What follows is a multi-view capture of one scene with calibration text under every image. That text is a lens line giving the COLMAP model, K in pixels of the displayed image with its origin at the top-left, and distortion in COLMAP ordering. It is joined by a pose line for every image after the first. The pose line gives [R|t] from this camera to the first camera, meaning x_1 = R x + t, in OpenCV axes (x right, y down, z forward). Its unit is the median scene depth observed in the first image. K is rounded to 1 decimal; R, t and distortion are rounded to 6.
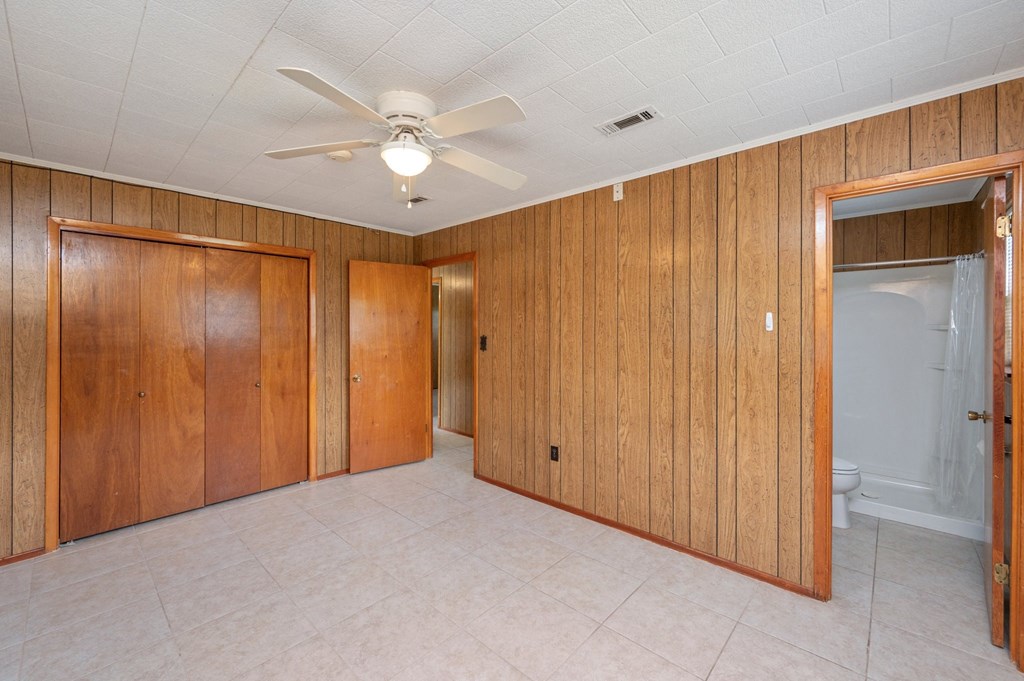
lens RADIAL K [[408.1, 0, 512.0], [0, 408.1, 340.5], [0, 0, 1]] dist [-0.000300, -0.000061]
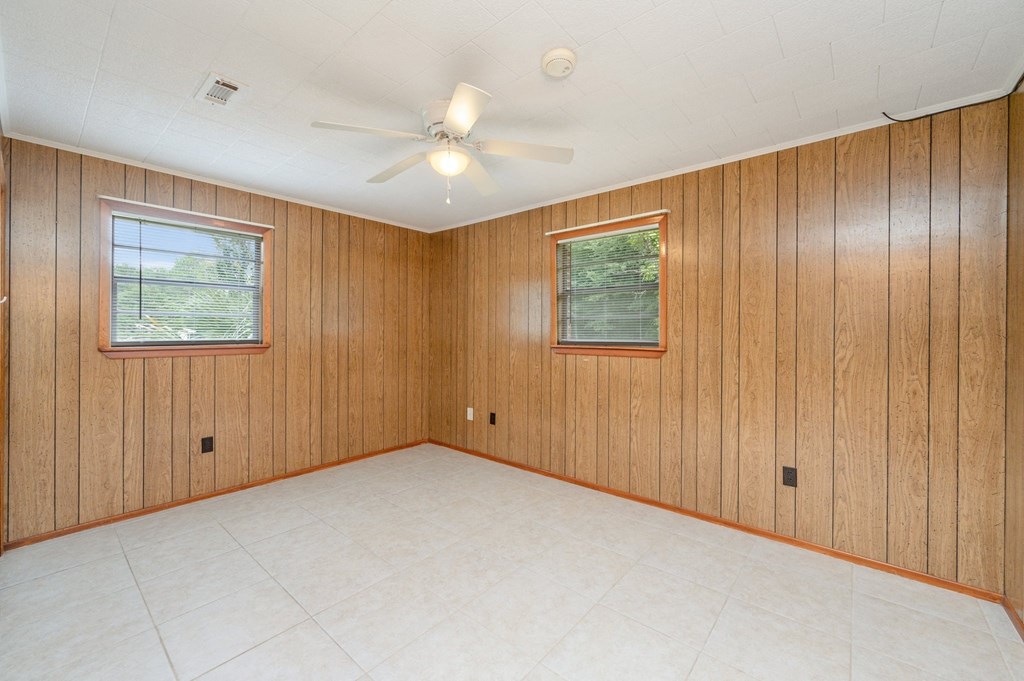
lens RADIAL K [[412.0, 0, 513.3], [0, 412.0, 334.5], [0, 0, 1]] dist [-0.000649, -0.000220]
pose [[-0.999354, -0.005316, -0.035549, -0.252688], [-0.006443, 0.999478, 0.031665, -0.001758], [0.035362, 0.031874, -0.998866, 1.363078]]
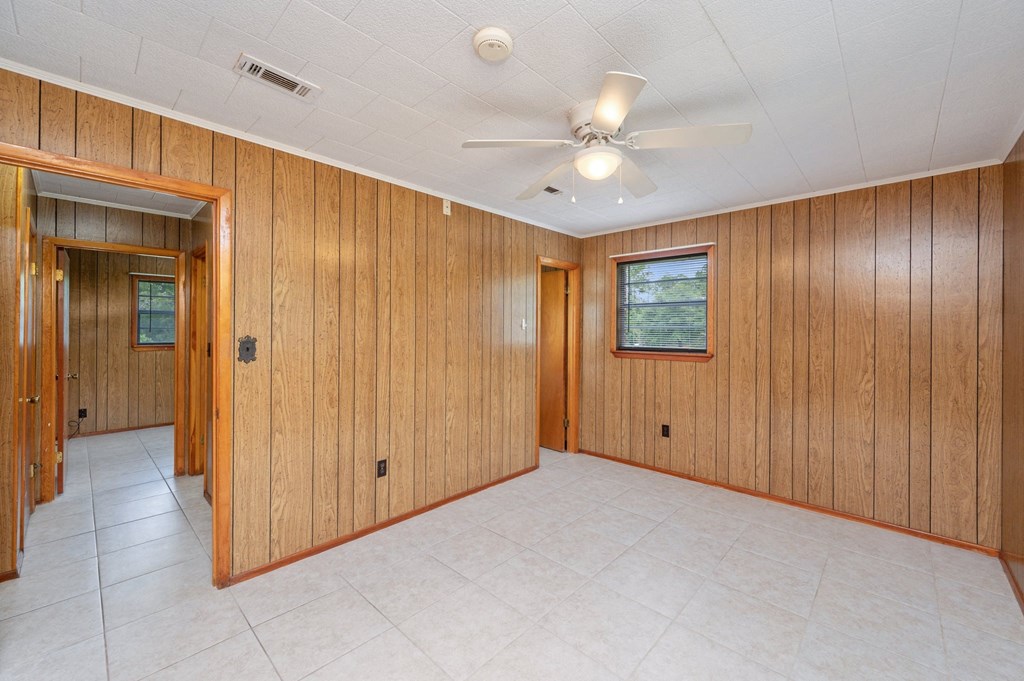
lens RADIAL K [[412.0, 0, 513.3], [0, 412.0, 334.5], [0, 0, 1]] dist [-0.000649, -0.000220]
pose [[0.019221, -0.014884, 0.999704, -0.838869], [0.019333, 0.999708, 0.014512, -0.020858], [-0.999628, 0.019048, 0.019503, 0.751477]]
